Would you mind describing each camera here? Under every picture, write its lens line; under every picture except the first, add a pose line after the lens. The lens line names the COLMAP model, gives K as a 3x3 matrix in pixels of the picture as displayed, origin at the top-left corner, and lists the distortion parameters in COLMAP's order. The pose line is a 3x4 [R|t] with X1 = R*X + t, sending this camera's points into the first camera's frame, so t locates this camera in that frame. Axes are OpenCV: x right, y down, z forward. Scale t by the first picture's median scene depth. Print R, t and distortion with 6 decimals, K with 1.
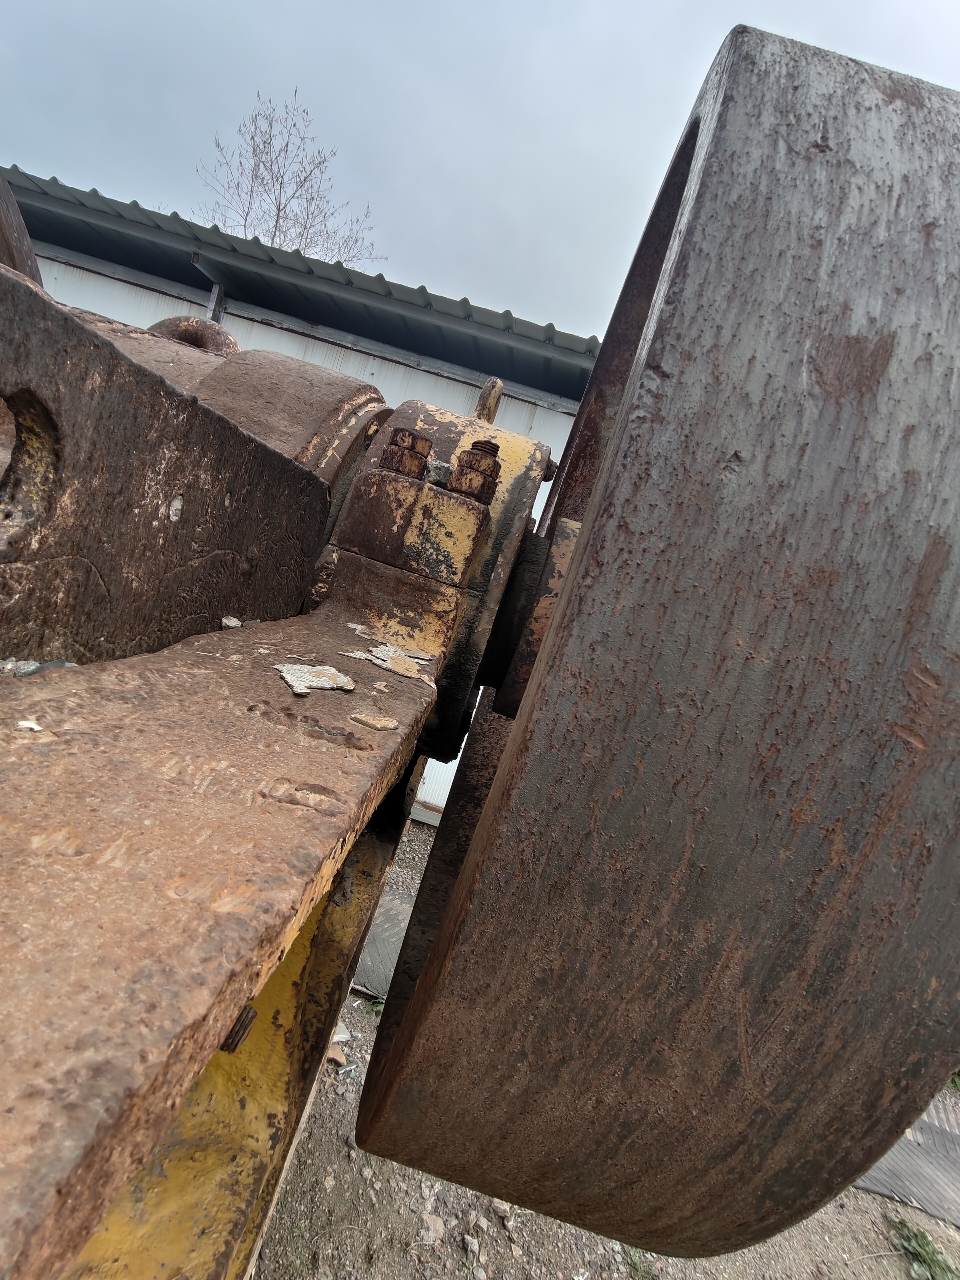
lens RADIAL K [[603.1, 0, 478.9], [0, 603.1, 639.7], [0, 0, 1]] dist [-0.010919, 0.001511]
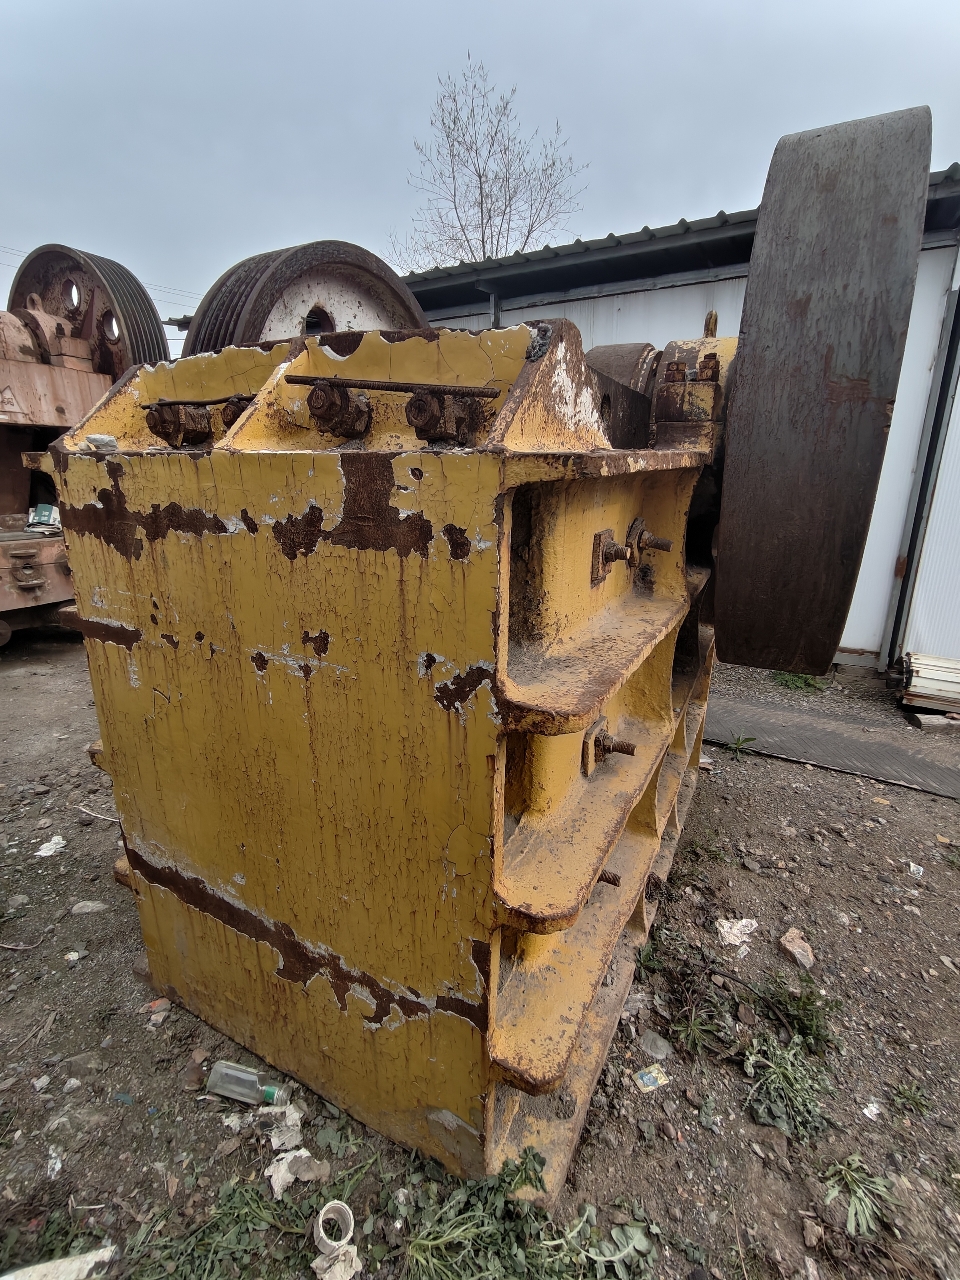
lens RADIAL K [[603.1, 0, 477.6], [0, 603.1, 634.0], [0, 0, 1]] dist [-0.010919, 0.001511]
pose [[0.864000, -0.187853, -0.467135, 0.116482], [0.236858, 0.970364, 0.047867, 0.386189], [0.444299, -0.152002, 0.882889, -1.574551]]
